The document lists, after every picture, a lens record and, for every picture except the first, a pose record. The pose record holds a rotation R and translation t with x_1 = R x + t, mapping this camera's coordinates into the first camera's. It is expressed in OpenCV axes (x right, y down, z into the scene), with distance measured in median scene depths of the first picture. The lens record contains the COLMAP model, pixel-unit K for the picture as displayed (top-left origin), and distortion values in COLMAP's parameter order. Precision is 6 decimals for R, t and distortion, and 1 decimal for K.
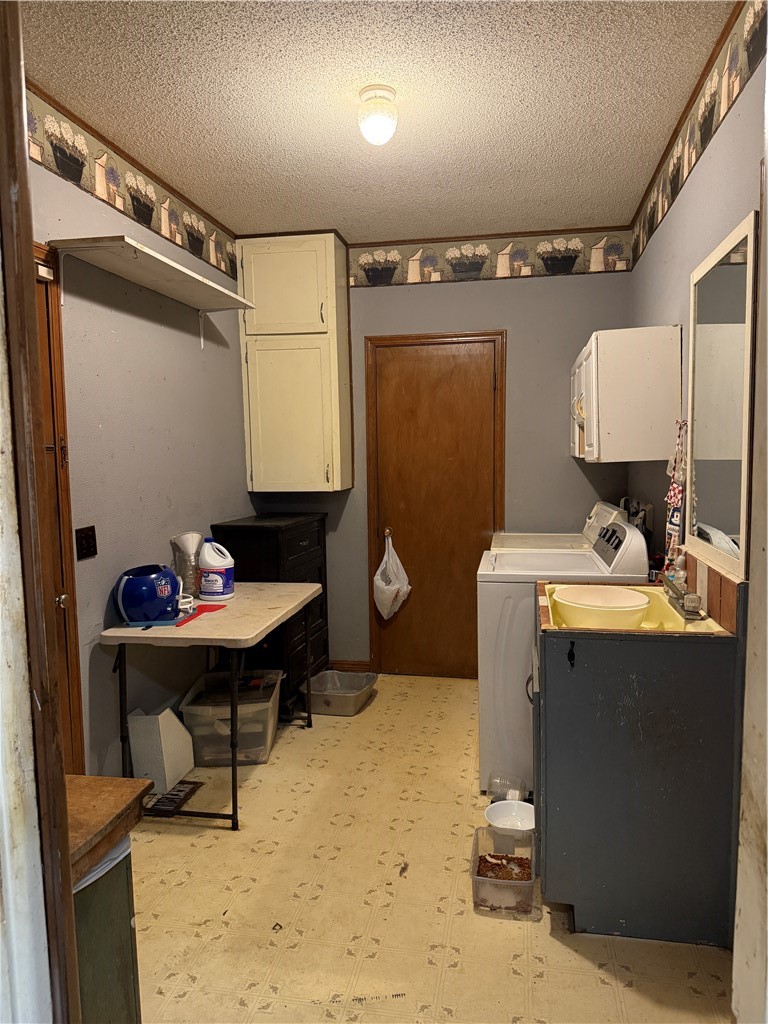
lens RADIAL K [[717.2, 0, 385.5], [0, 717.2, 510.8], [0, 0, 1]] dist [0.006154, 0.001136]
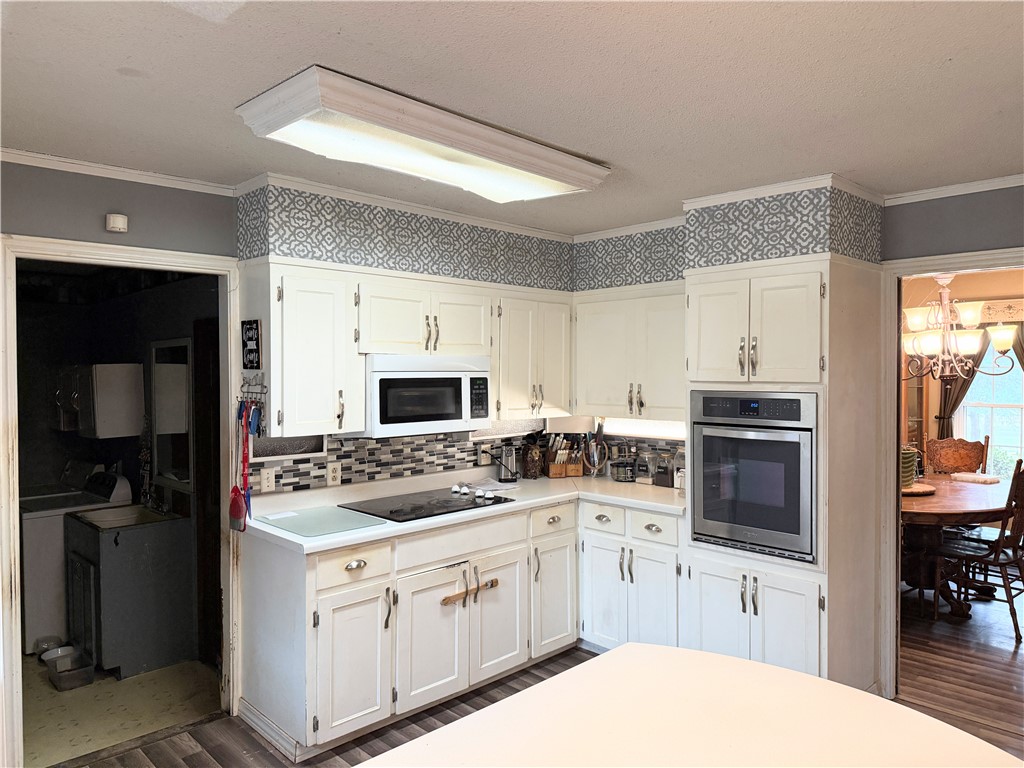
lens RADIAL K [[717.2, 0, 512.1], [0, 717.2, 383.6], [0, 0, 1]] dist [0.006154, 0.001136]
pose [[0.563119, 0.003363, 0.826369, -0.597567], [0.069692, 0.996236, -0.051545, -0.044193], [-0.823432, 0.086617, 0.560765, -0.833702]]
